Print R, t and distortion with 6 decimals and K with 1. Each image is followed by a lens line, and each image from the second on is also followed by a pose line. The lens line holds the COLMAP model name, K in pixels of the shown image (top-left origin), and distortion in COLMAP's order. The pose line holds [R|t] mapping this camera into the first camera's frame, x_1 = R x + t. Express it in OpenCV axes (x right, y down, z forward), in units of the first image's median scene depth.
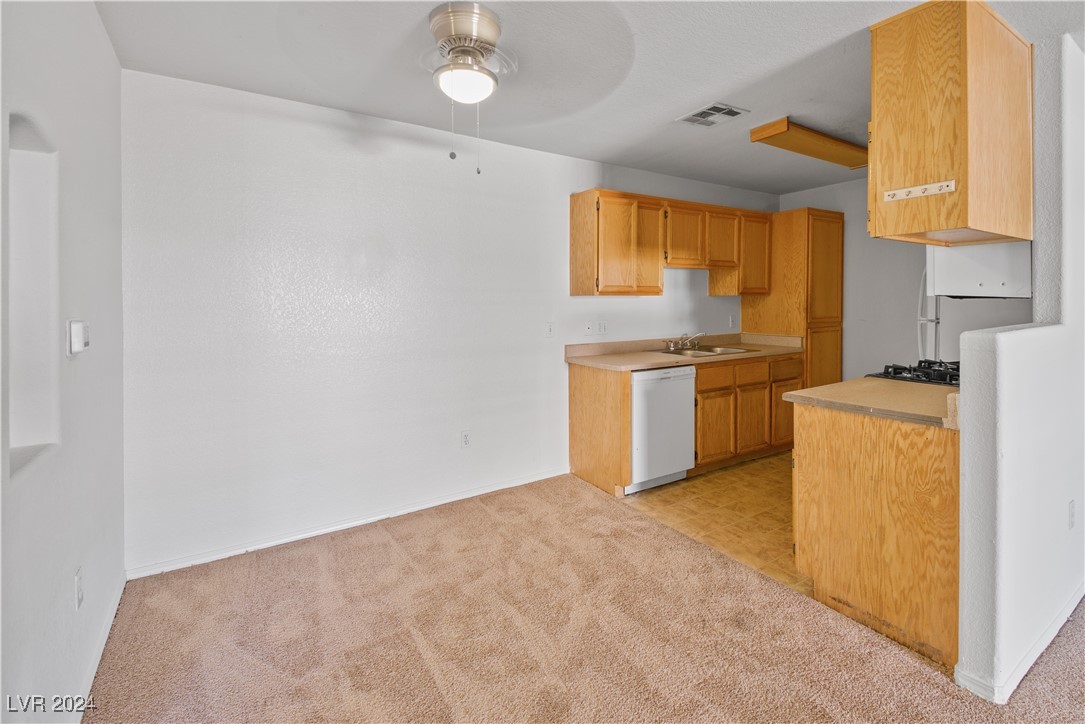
lens RADIAL K [[473.6, 0, 531.8], [0, 473.6, 316.6], [0, 0, 1]] dist [0.007940, -0.003137]
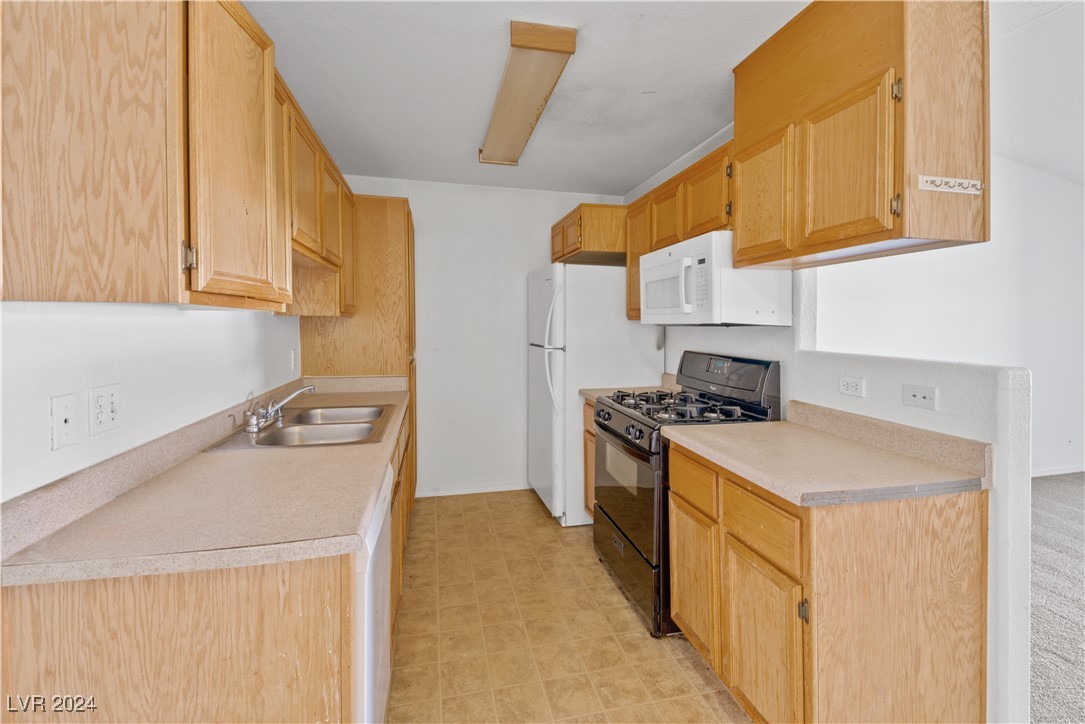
lens RADIAL K [[473.6, 0, 529.8], [0, 473.6, 335.3], [0, 0, 1]] dist [0.007940, -0.003137]
pose [[0.316643, -0.012769, 0.948459, -0.060866], [0.023112, 0.999716, 0.005743, -0.022953], [-0.948263, 0.020102, 0.316849, 0.717184]]
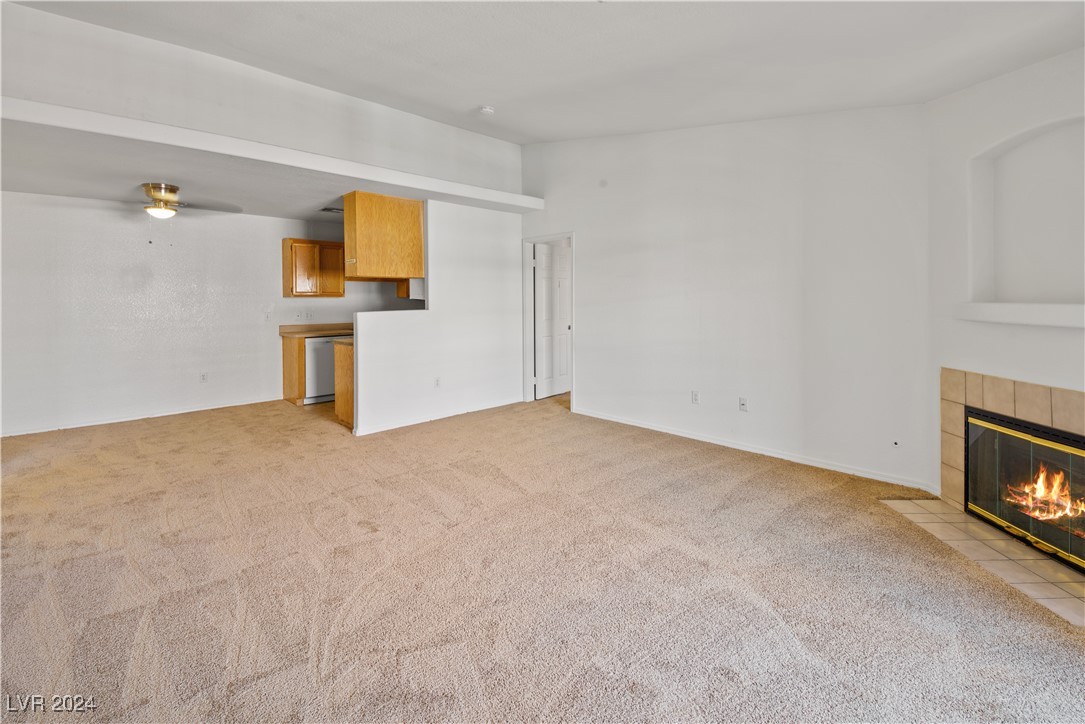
lens RADIAL K [[473.6, 0, 530.5], [0, 473.6, 314.3], [0, 0, 1]] dist [0.007940, -0.003137]
pose [[0.975900, -0.005269, 0.218156, 0.625100], [0.005646, 0.999983, -0.001104, 0.027445], [-0.218147, 0.002309, 0.975913, -0.959982]]
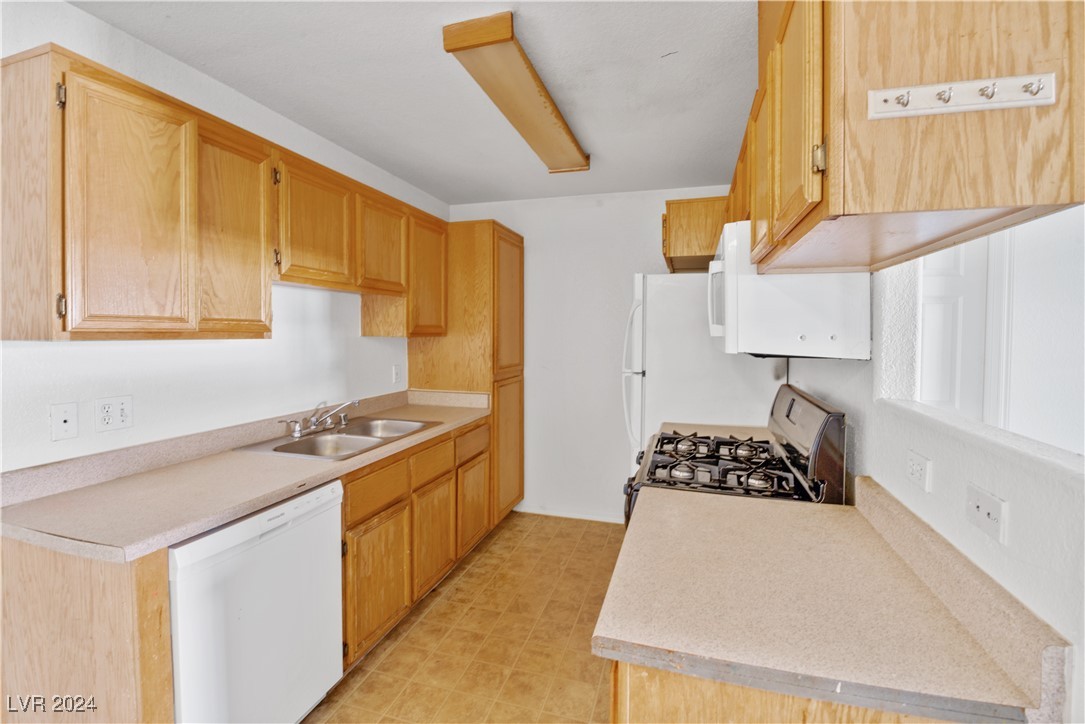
lens RADIAL K [[473.6, 0, 537.7], [0, 473.6, 352.6], [0, 0, 1]] dist [0.007940, -0.003137]
pose [[0.745019, -0.016815, 0.666832, 0.165156], [0.009415, 0.999848, 0.014693, -0.038187], [-0.666977, -0.004668, 0.745064, 0.483821]]
